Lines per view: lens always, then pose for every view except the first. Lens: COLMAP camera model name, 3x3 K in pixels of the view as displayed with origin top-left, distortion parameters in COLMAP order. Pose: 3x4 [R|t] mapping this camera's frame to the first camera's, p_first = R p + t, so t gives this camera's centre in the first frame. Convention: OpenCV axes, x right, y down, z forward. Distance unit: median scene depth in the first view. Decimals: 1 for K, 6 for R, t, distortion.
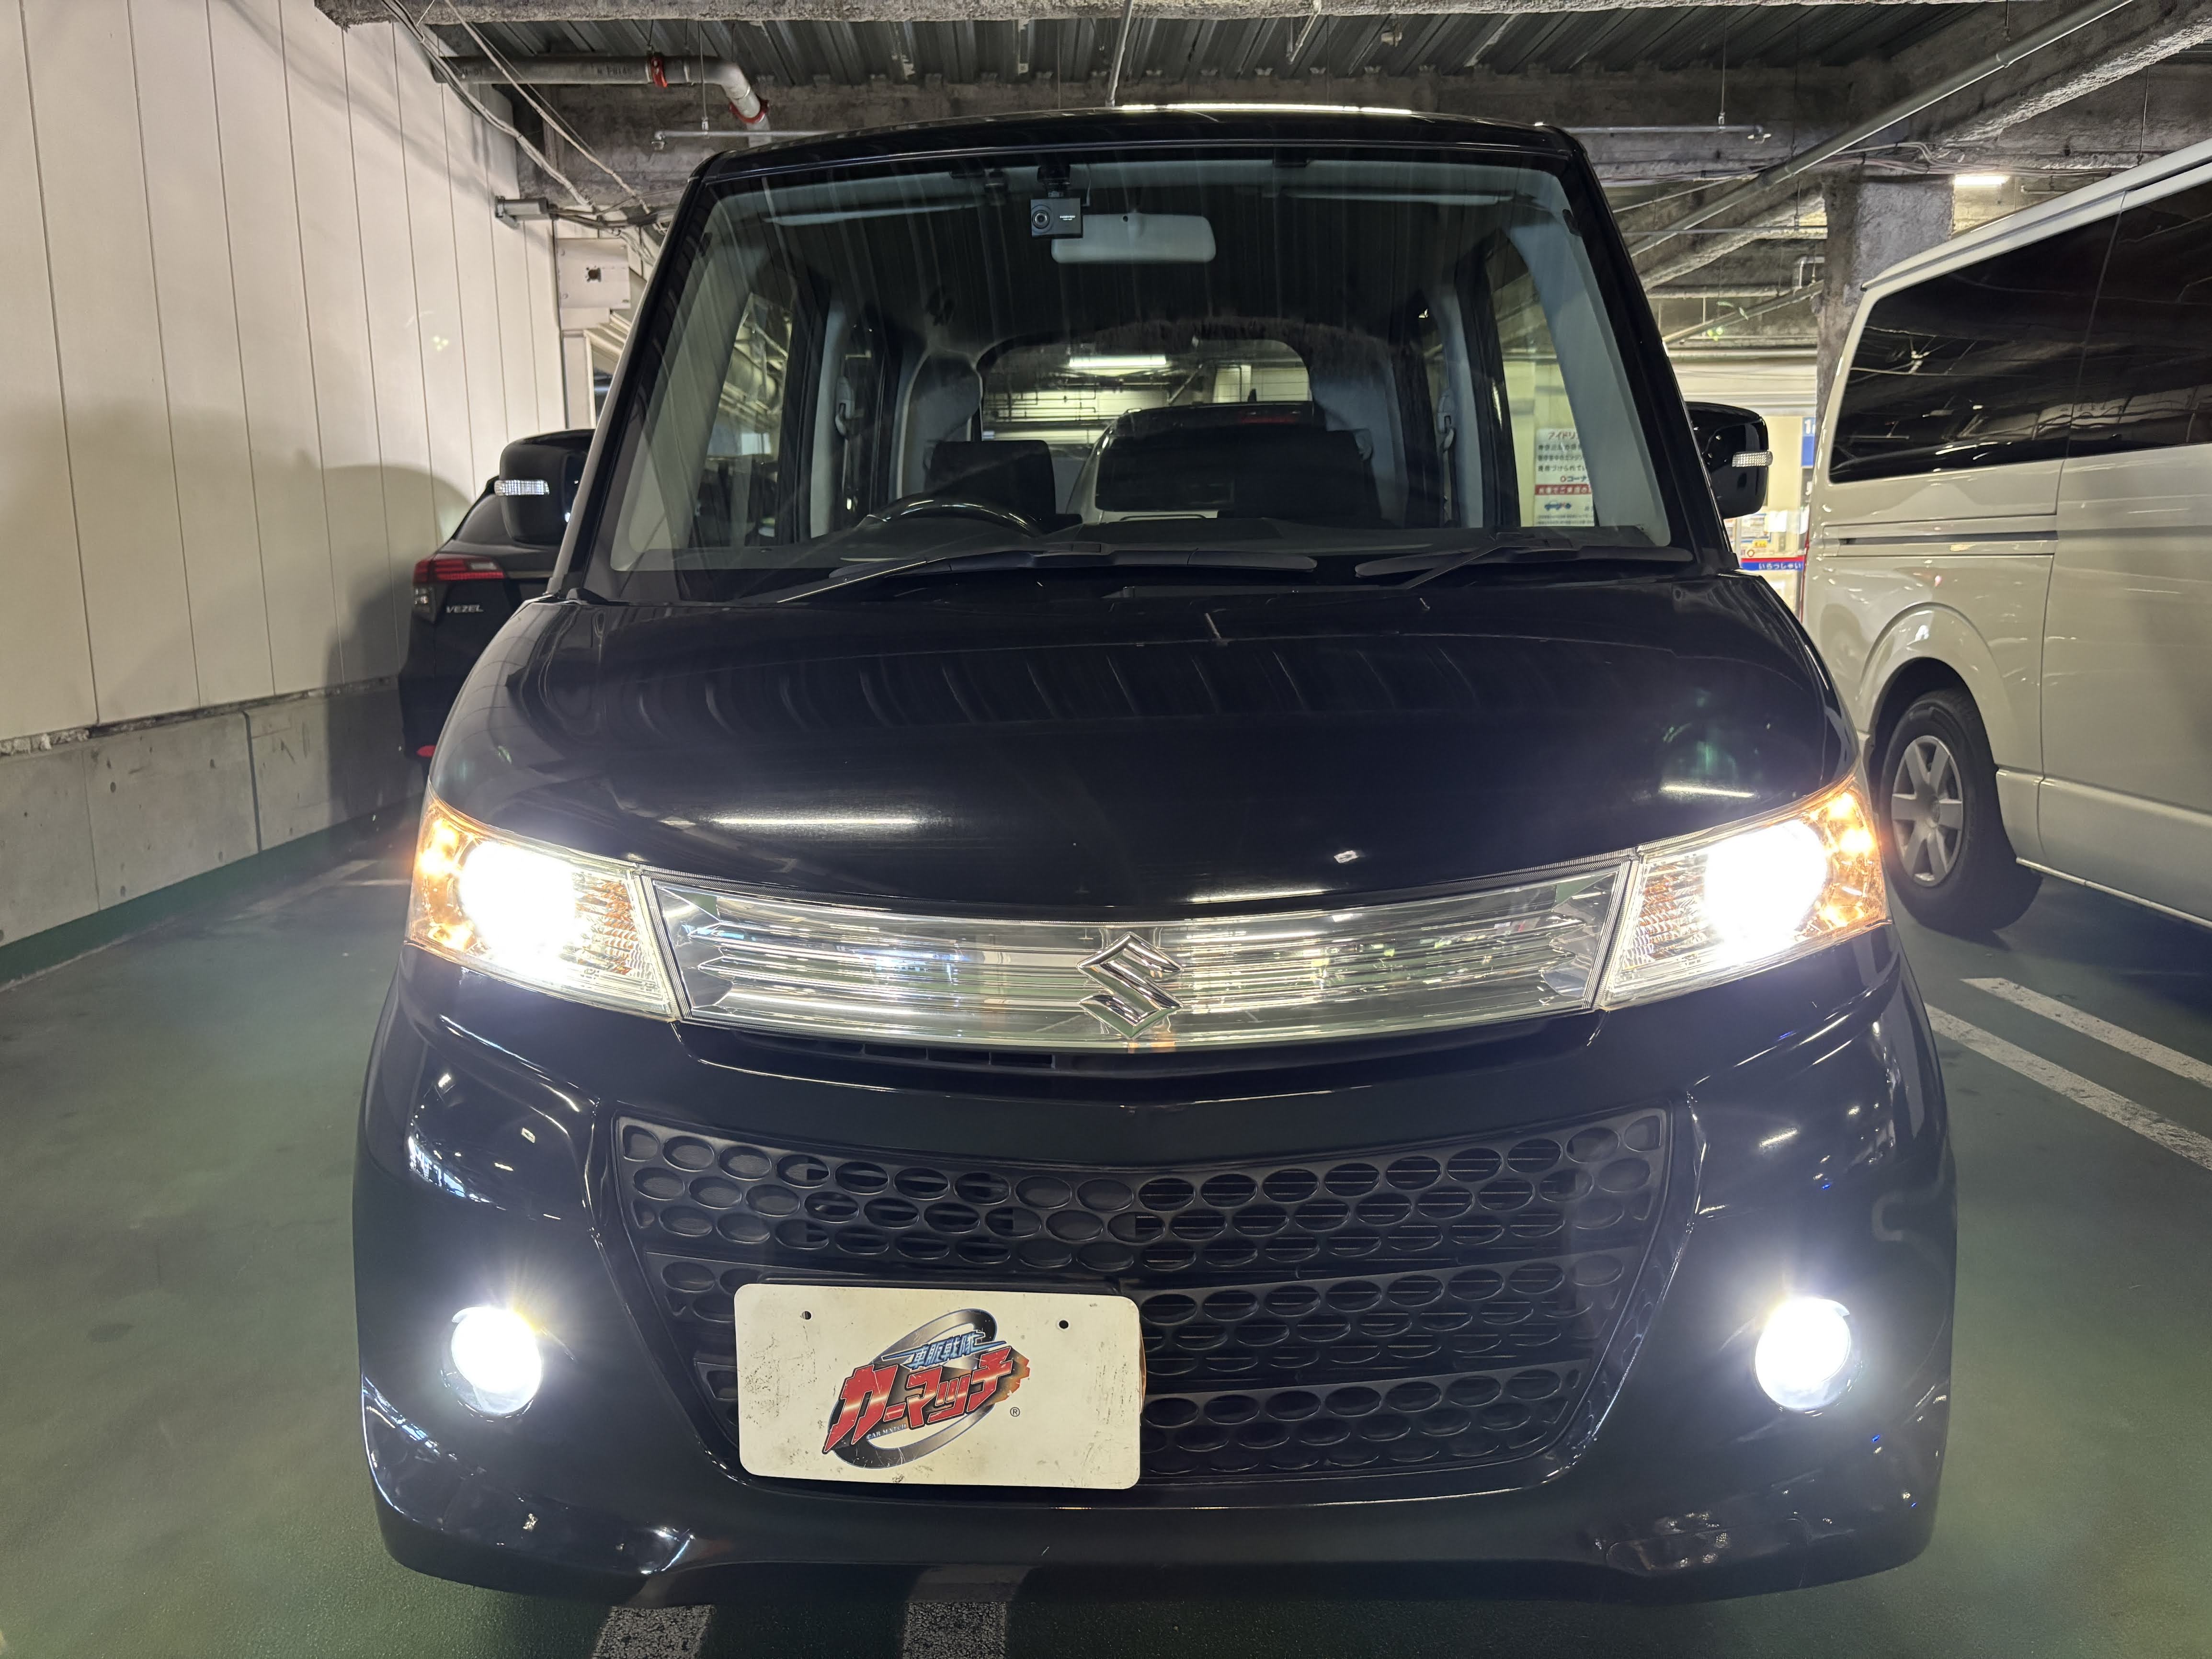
lens RADIAL K [[1652.7, 0, 1104.3], [0, 1652.7, 817.8], [0, 0, 1]] dist [0.024437, -0.009370]
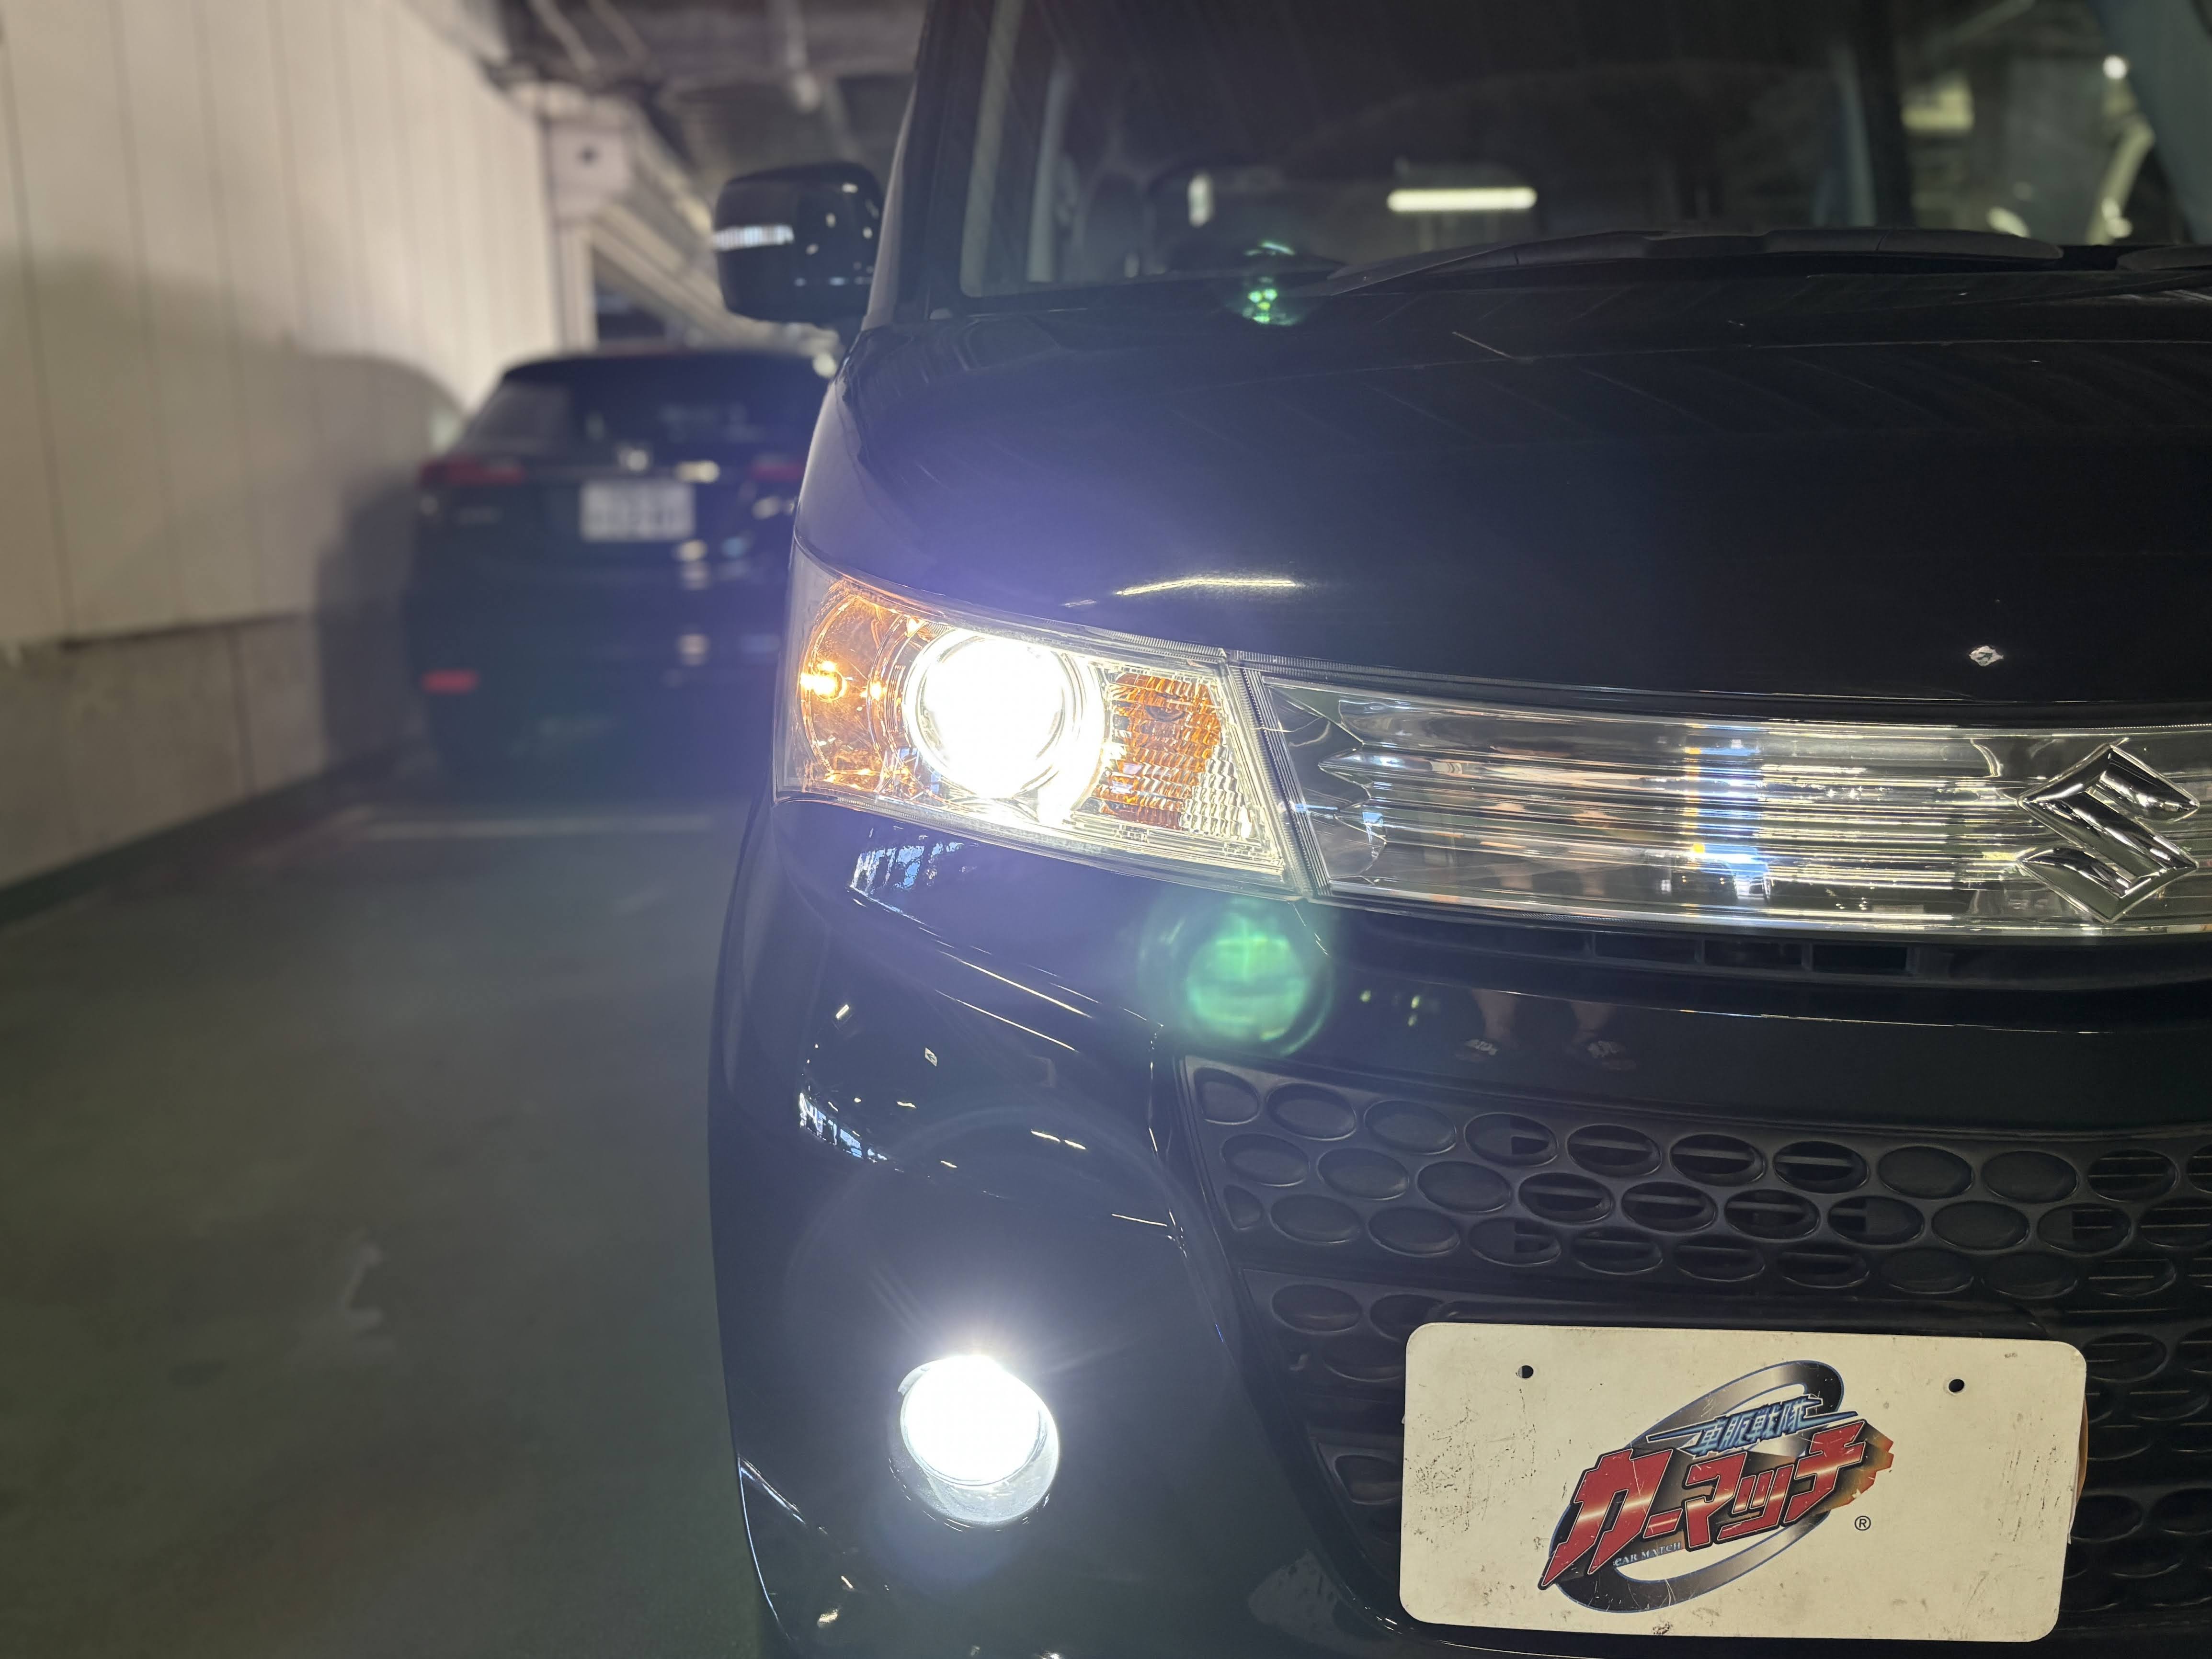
lens RADIAL K [[1770.1, 0, 1105.1], [0, 1770.1, 833.8], [0, 0, 1]] dist [0.020321, -0.022978]
pose [[0.999865, -0.003226, 0.016137, -0.345745], [0.002877, 0.999762, 0.021614, 0.083467], [-0.016203, -0.021565, 0.999636, 0.339654]]
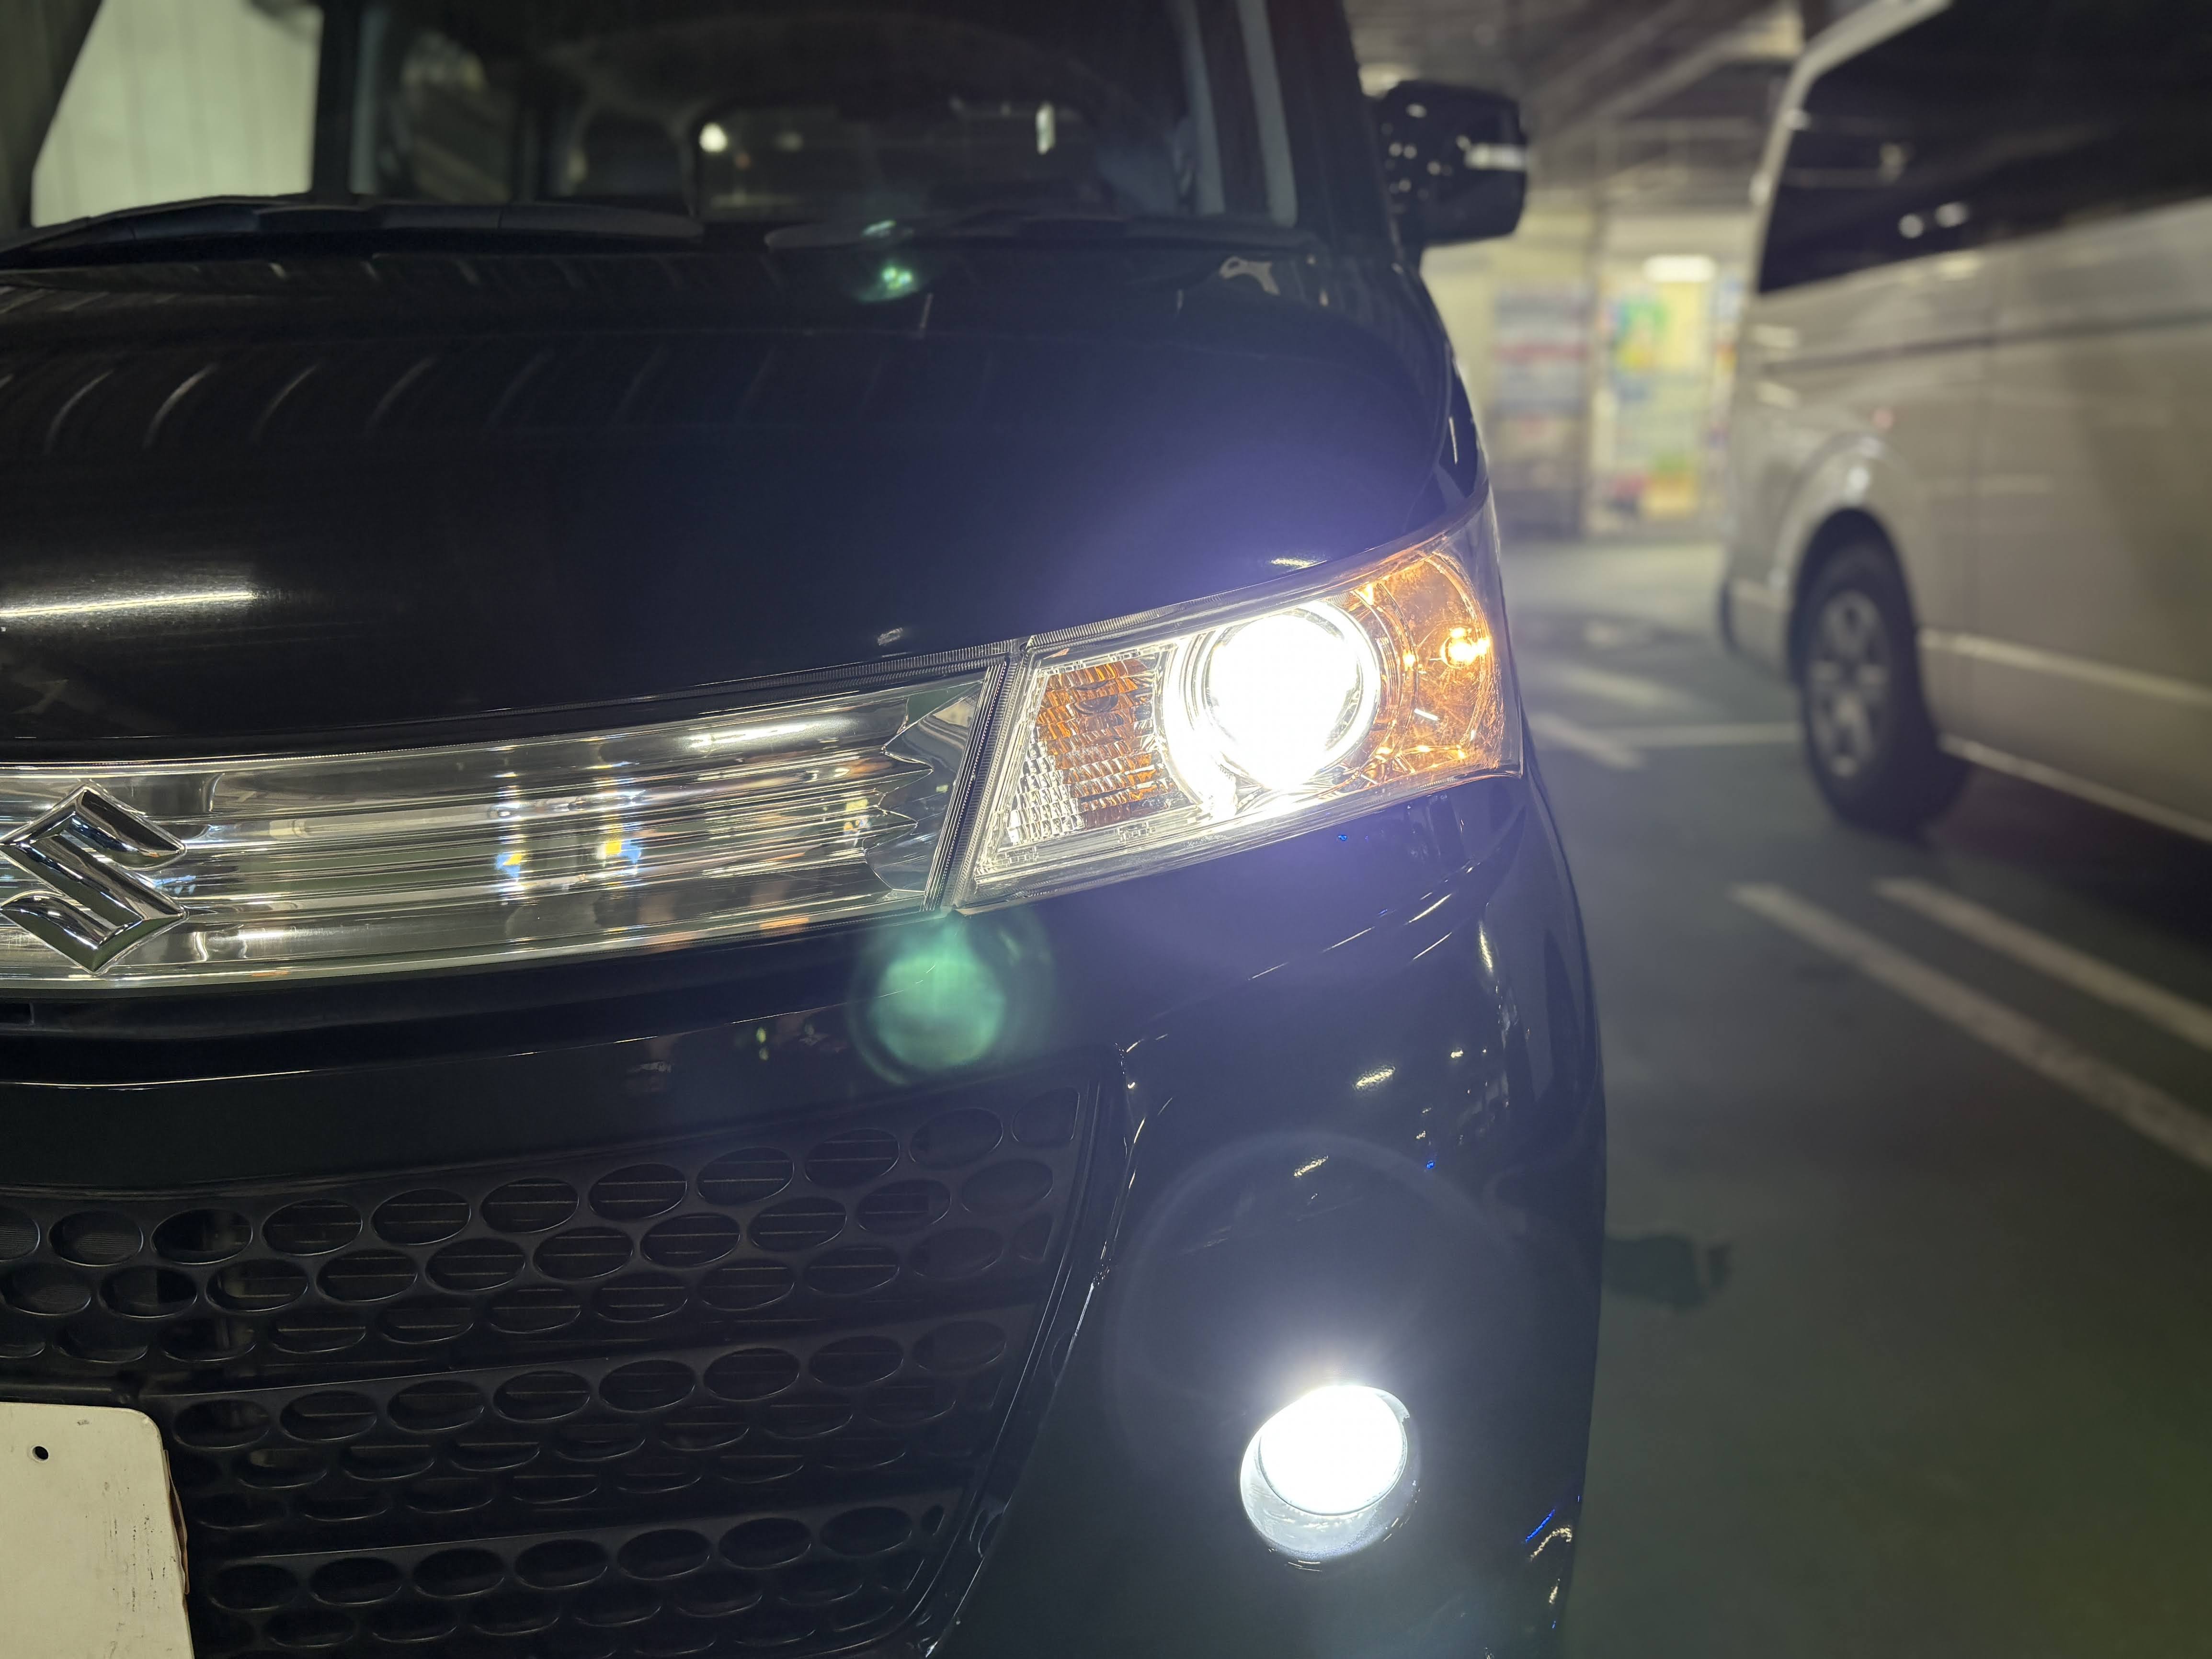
lens RADIAL K [[1770.1, 0, 1109.6], [0, 1770.1, 828.6], [0, 0, 1]] dist [0.020321, -0.022978]
pose [[0.999710, -0.006532, 0.023158, 0.335462], [0.005213, 0.998387, 0.056541, 0.050070], [-0.023490, -0.056404, 0.998132, 0.366365]]
